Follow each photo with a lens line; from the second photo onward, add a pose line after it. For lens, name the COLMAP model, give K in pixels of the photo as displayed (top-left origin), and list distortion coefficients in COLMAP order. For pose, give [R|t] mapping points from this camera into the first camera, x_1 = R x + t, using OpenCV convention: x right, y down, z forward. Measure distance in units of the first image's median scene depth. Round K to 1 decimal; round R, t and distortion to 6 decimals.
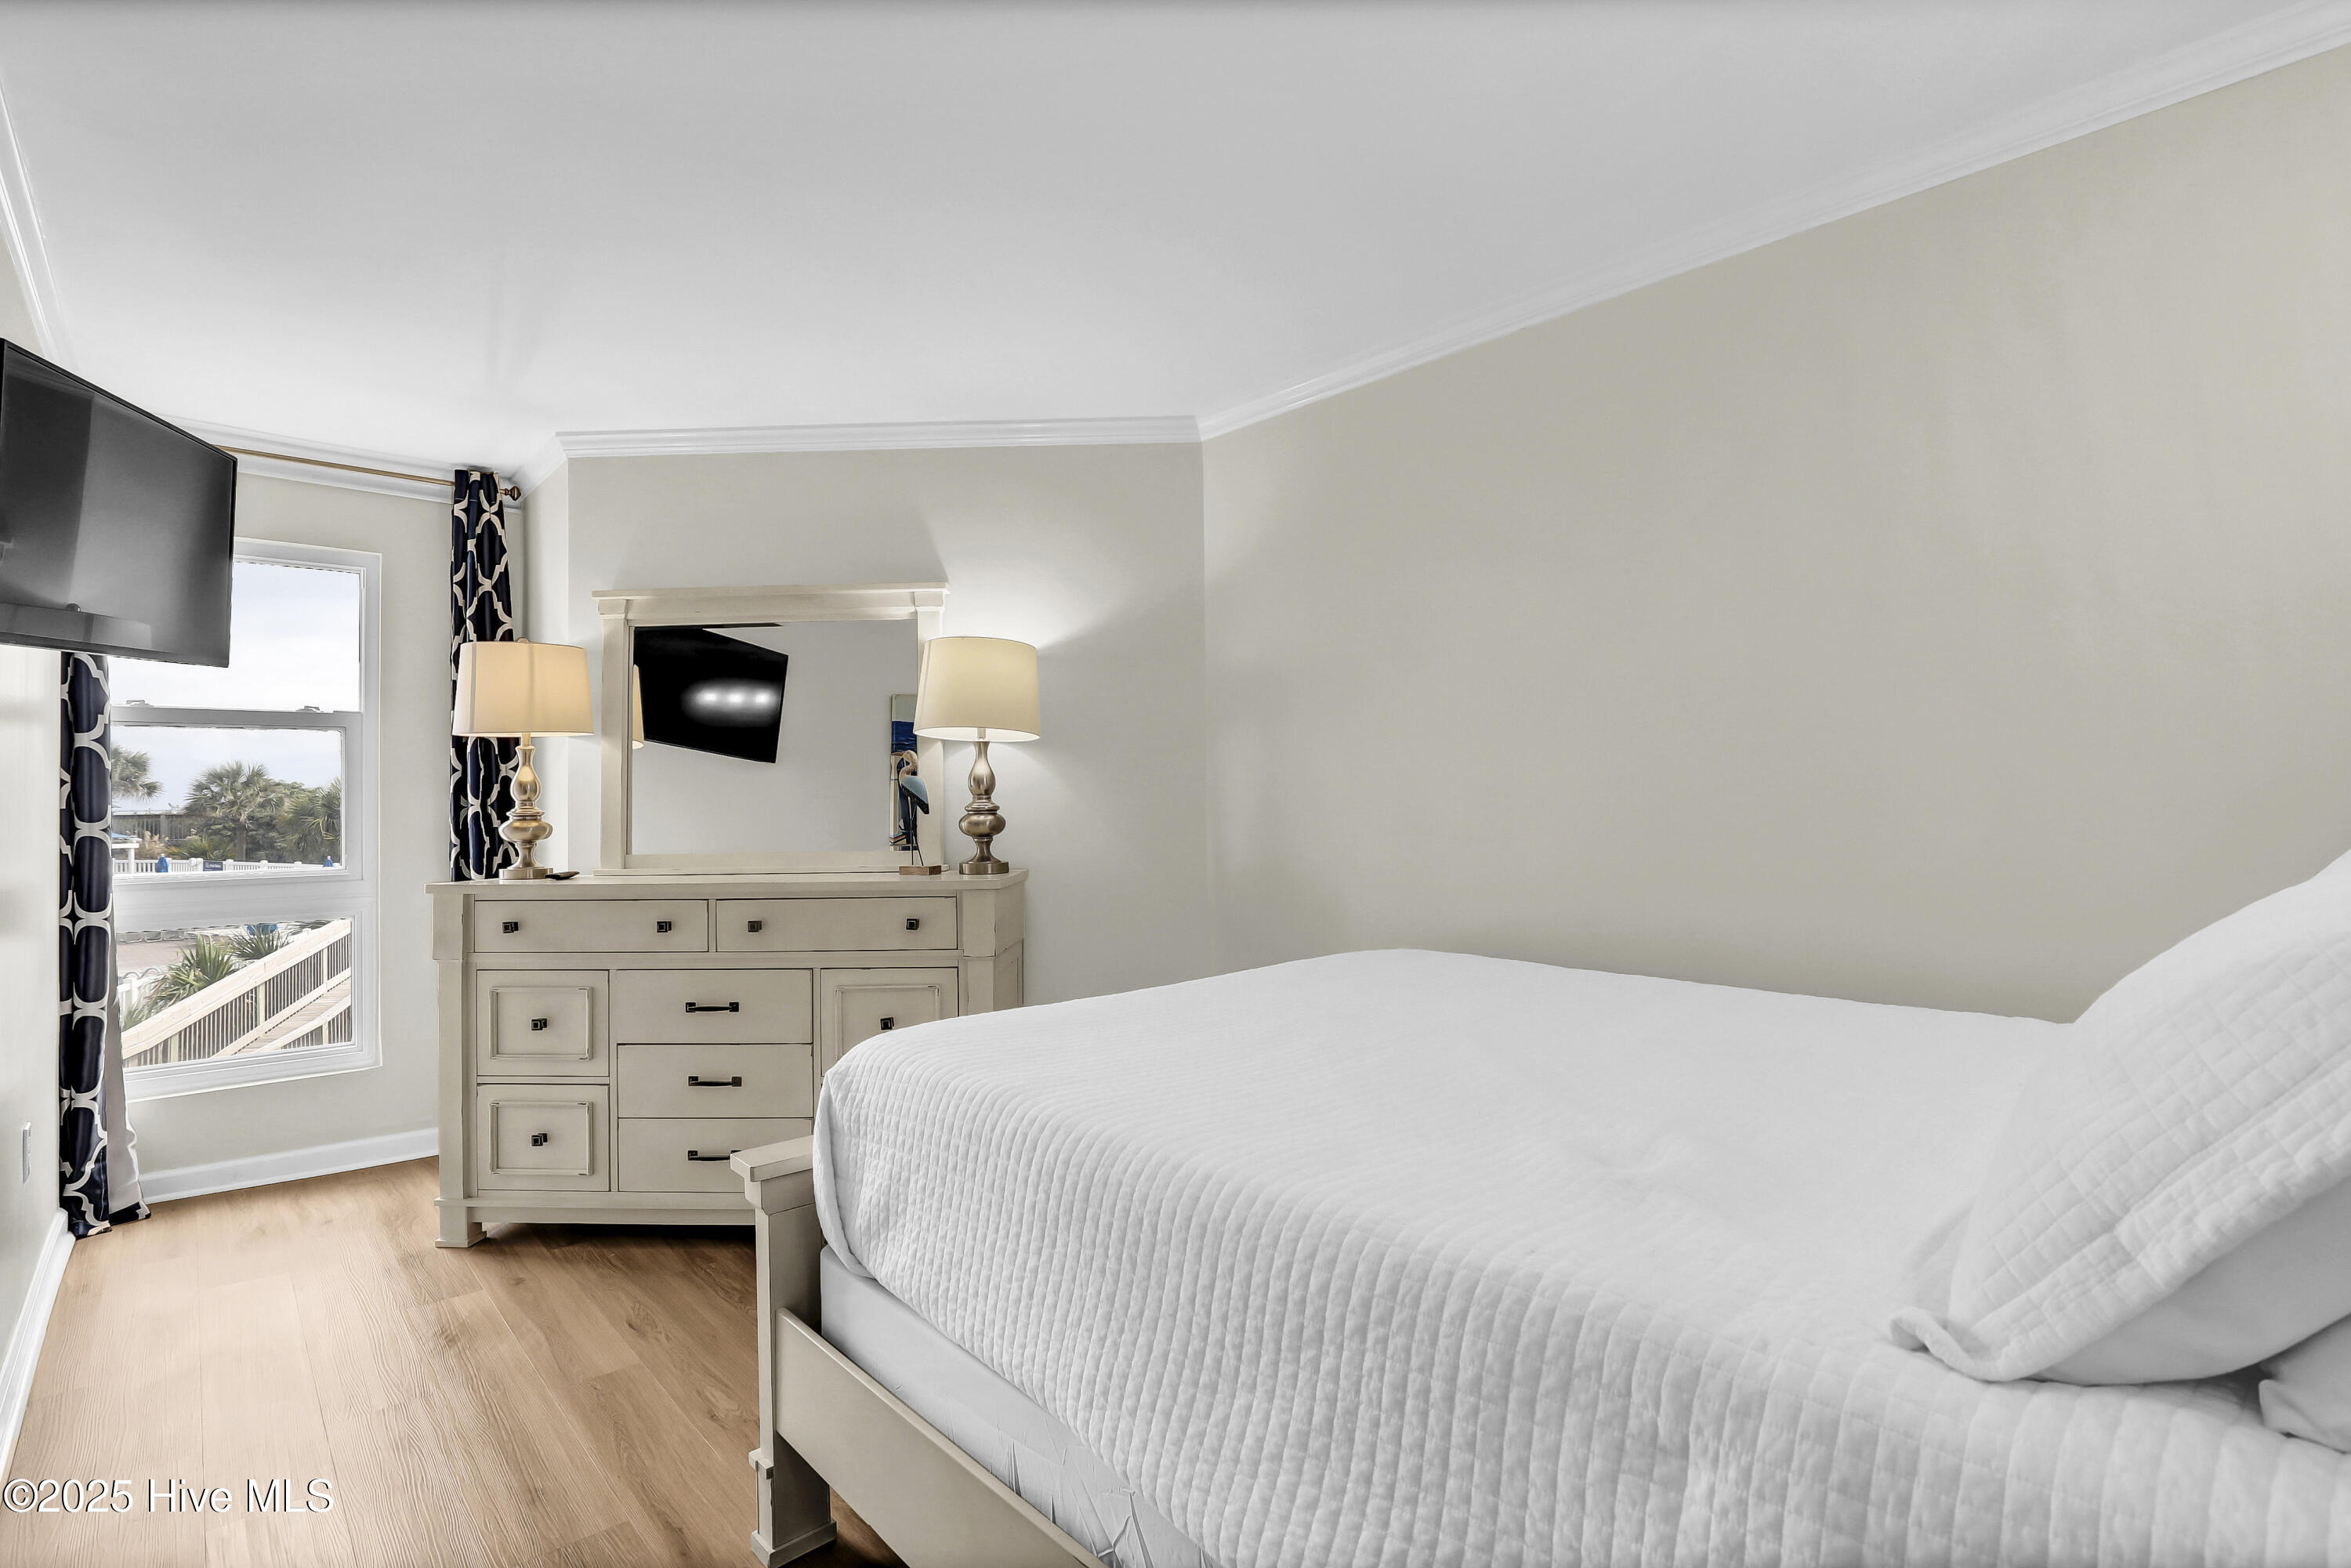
lens RADIAL K [[1081.6, 0, 1205.3], [0, 1081.6, 784.3], [0, 0, 1]] dist [-0.037301, 0.008421]
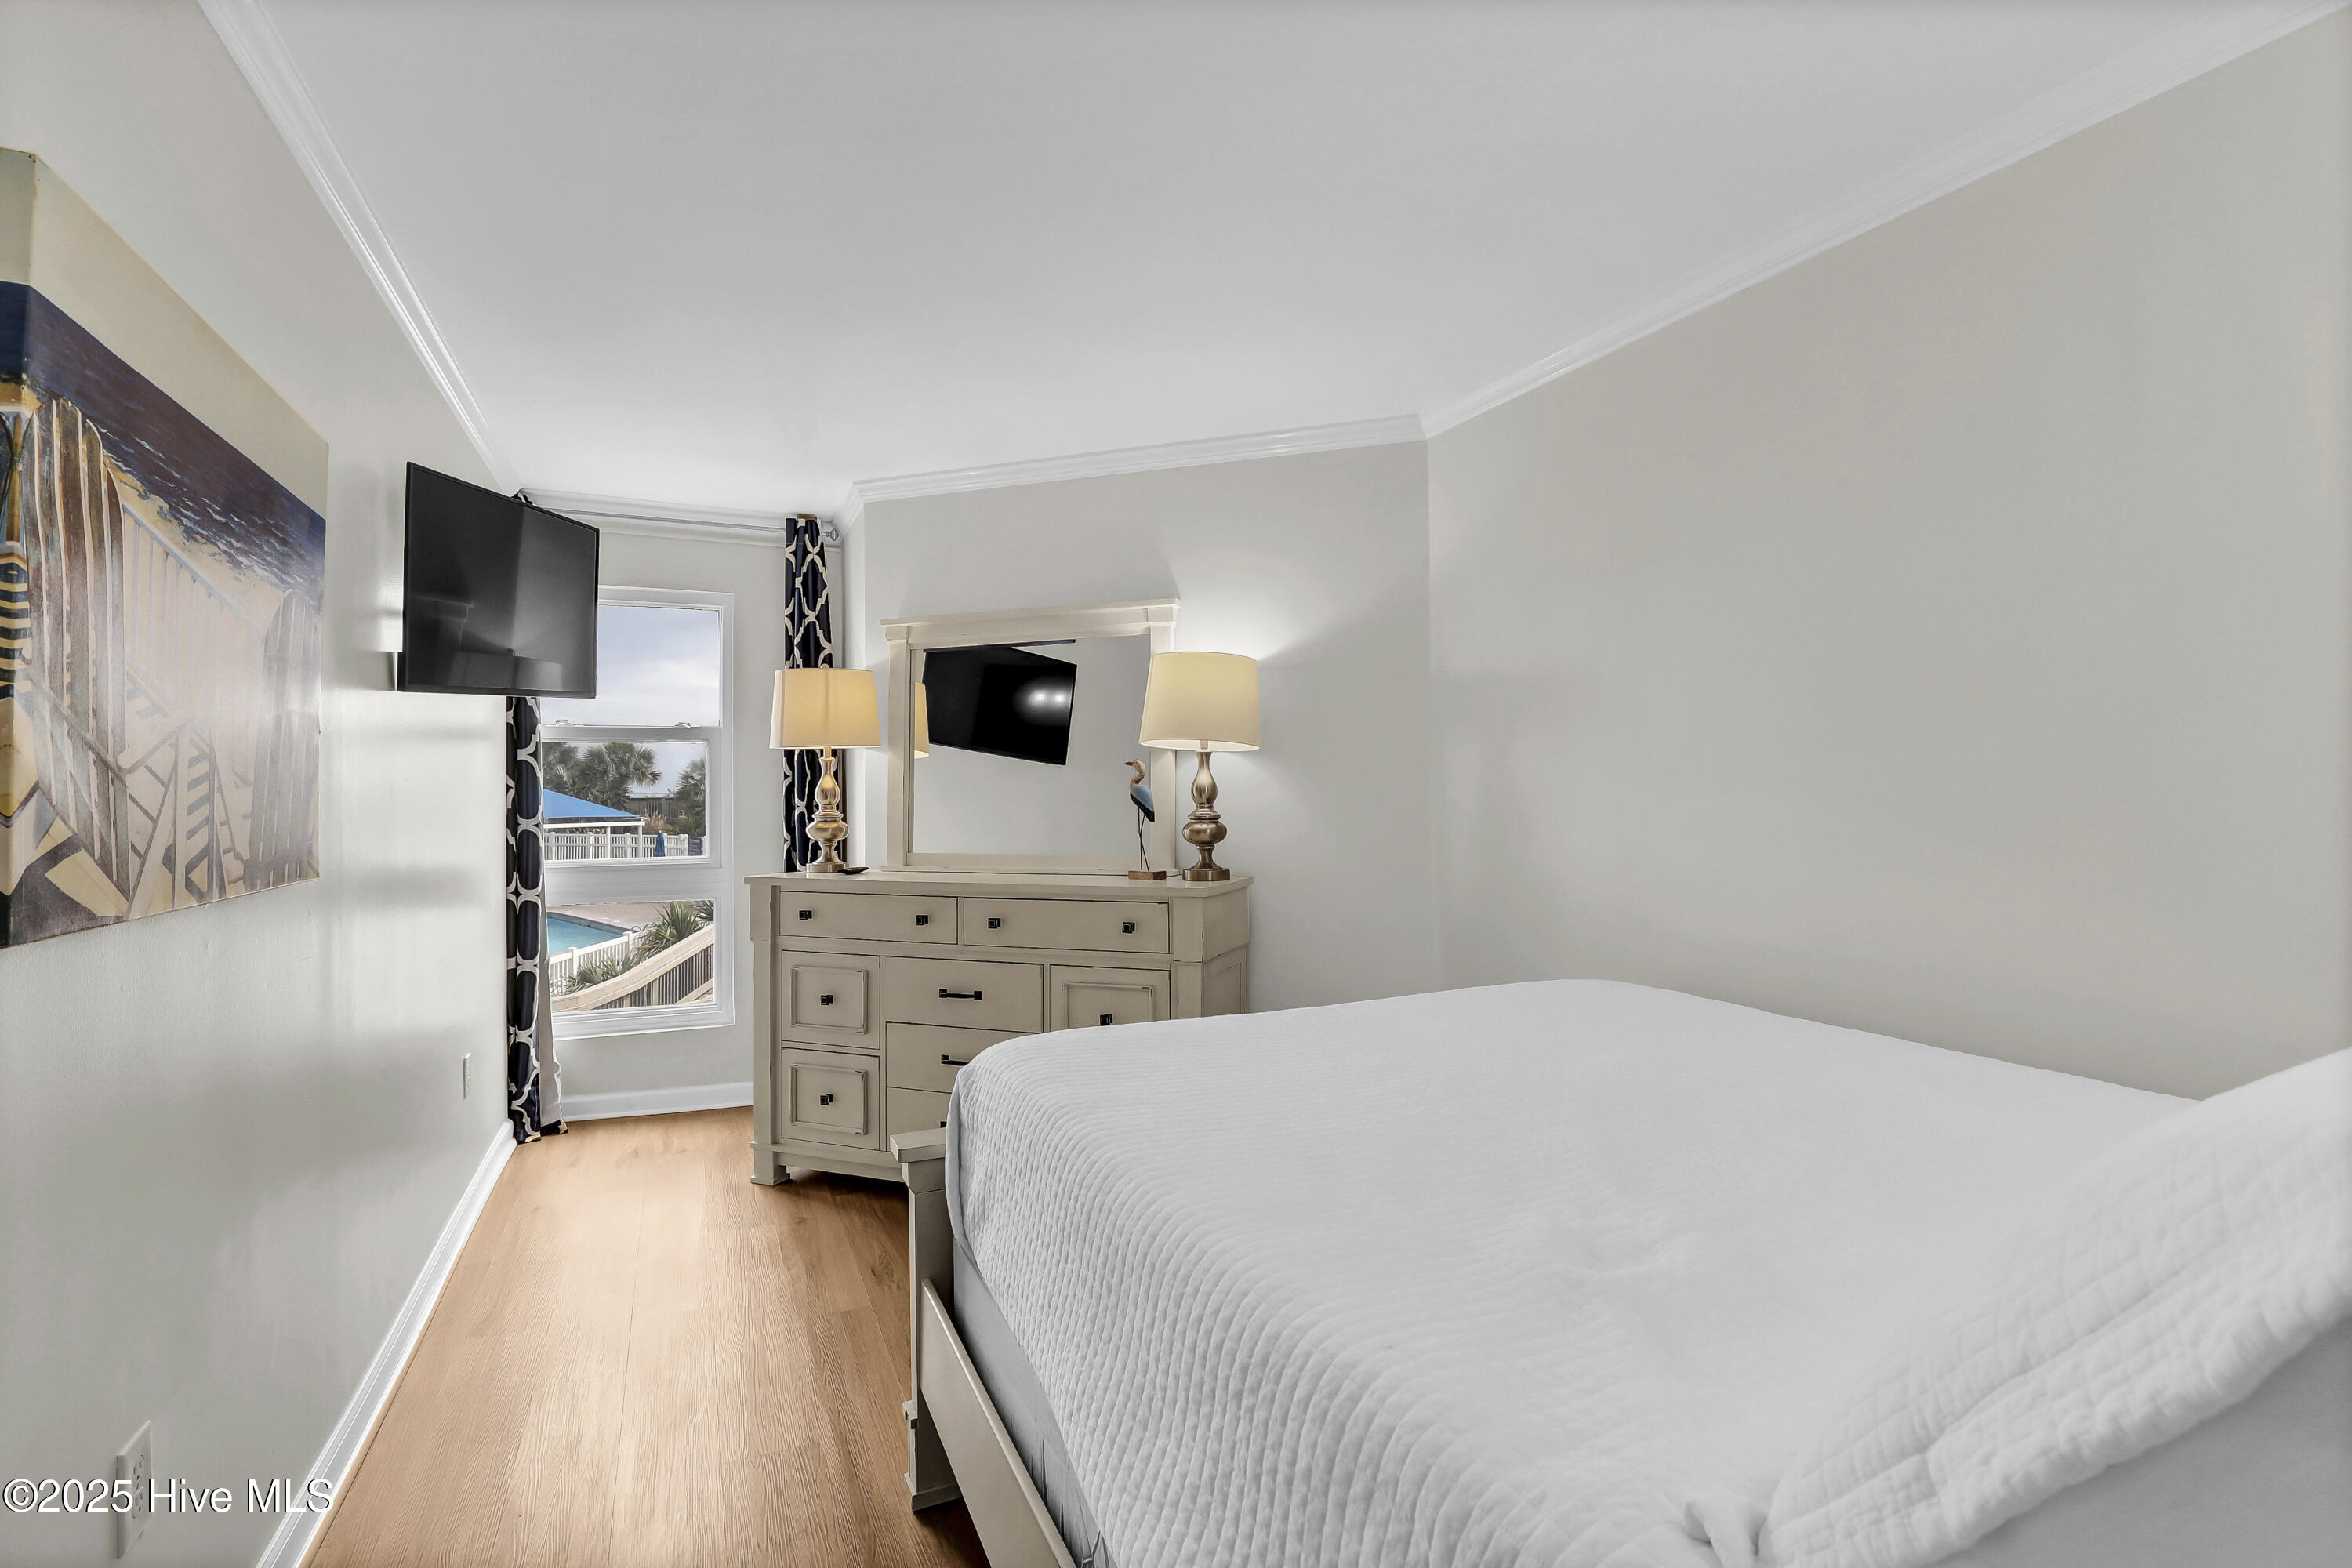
lens RADIAL K [[1094.0, 0, 1222.1], [0, 1094.0, 779.9], [0, 0, 1]] dist [-0.026288, -0.000139]
pose [[0.949492, 0.004400, -0.313760, 0.150857], [-0.001957, 0.999965, 0.008101, -0.023596], [0.313785, -0.007078, 0.949468, 0.014940]]
